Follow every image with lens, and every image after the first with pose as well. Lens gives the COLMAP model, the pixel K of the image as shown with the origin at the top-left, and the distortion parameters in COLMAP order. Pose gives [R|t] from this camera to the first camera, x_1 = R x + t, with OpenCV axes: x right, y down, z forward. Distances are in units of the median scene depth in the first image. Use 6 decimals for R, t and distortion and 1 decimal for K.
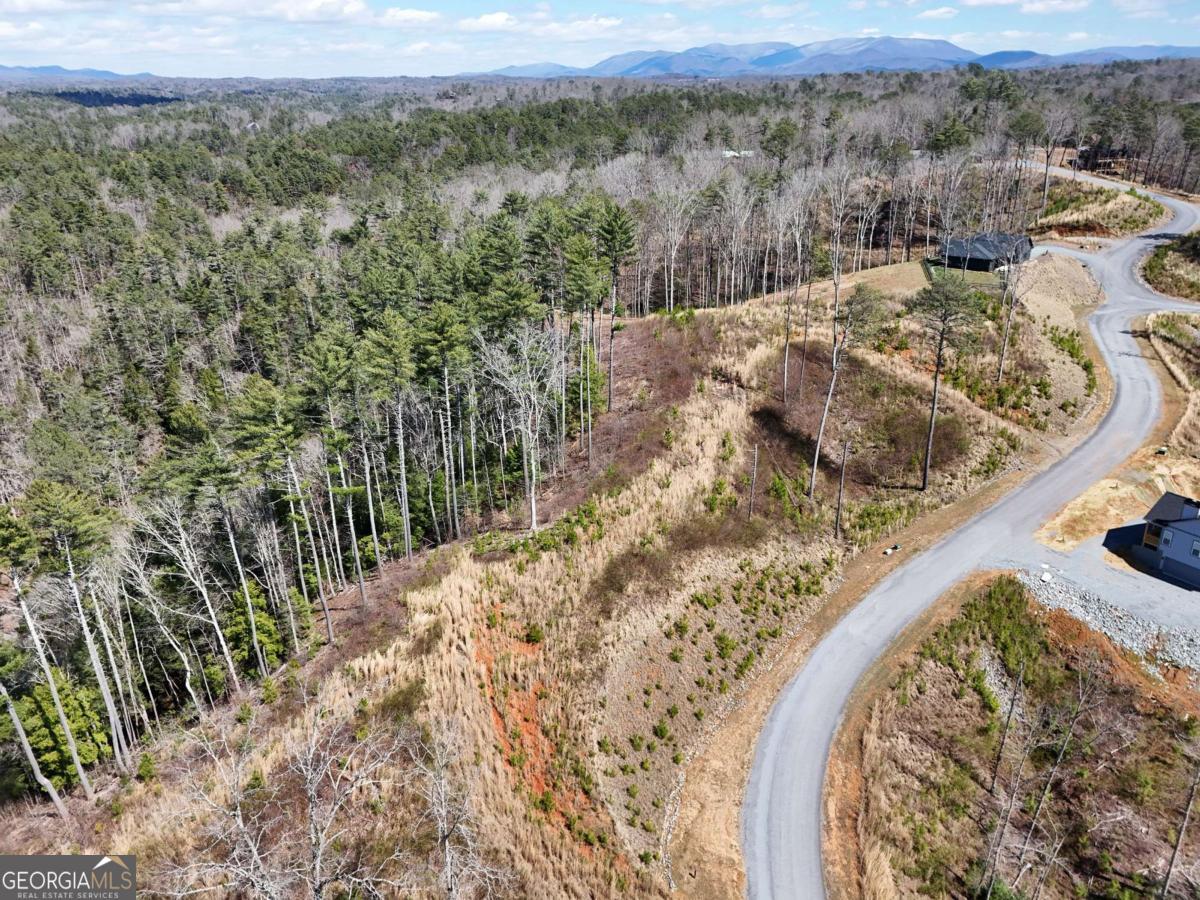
lens RADIAL K [[886.5, 0, 605.9], [0, 886.5, 451.4], [0, 0, 1]] dist [0.037662, -0.007470]
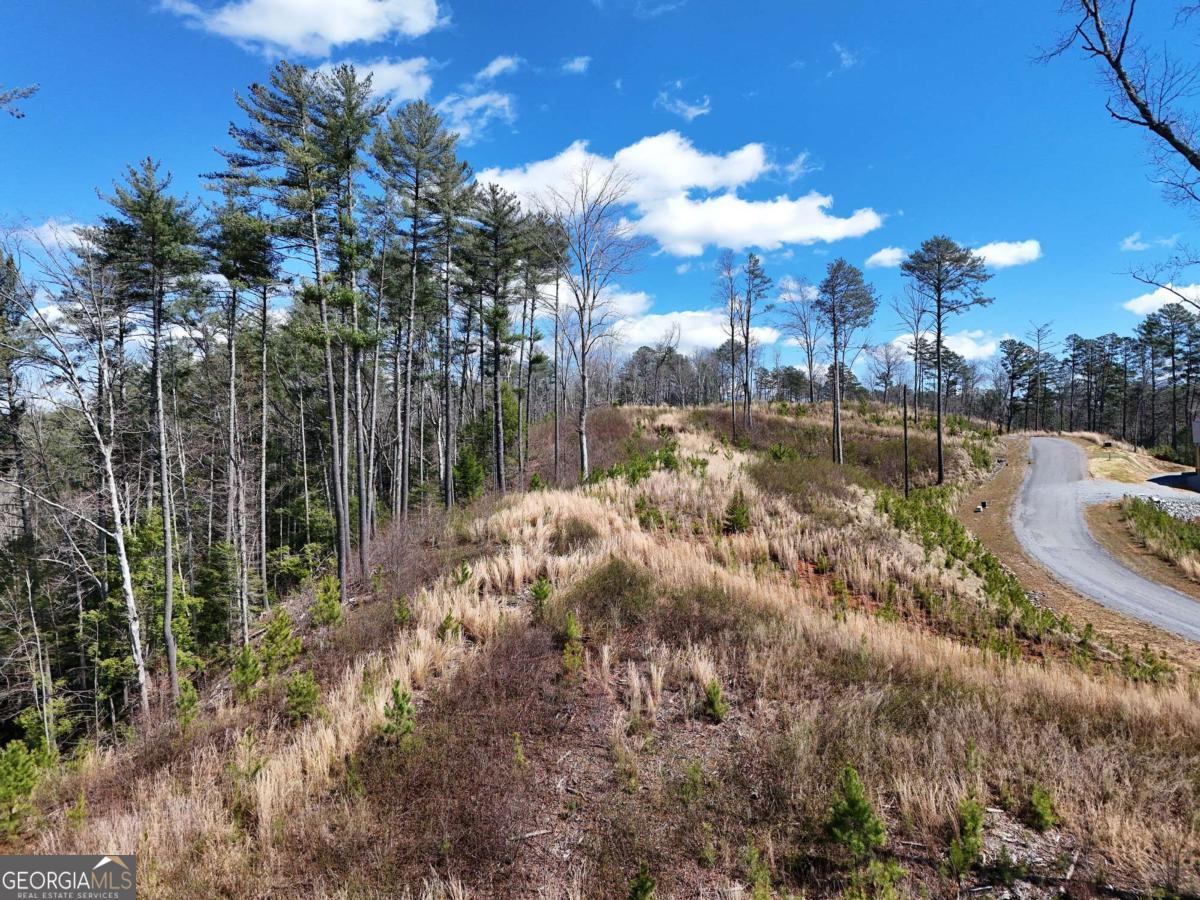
lens RADIAL K [[872.9, 0, 603.5], [0, 872.9, 451.8], [0, 0, 1]] dist [0.073587, -0.061211]
pose [[0.905243, 0.008145, 0.424816, -0.143907], [0.160394, 0.919293, -0.359409, 0.123554], [-0.393458, 0.393490, 0.830877, 0.174583]]
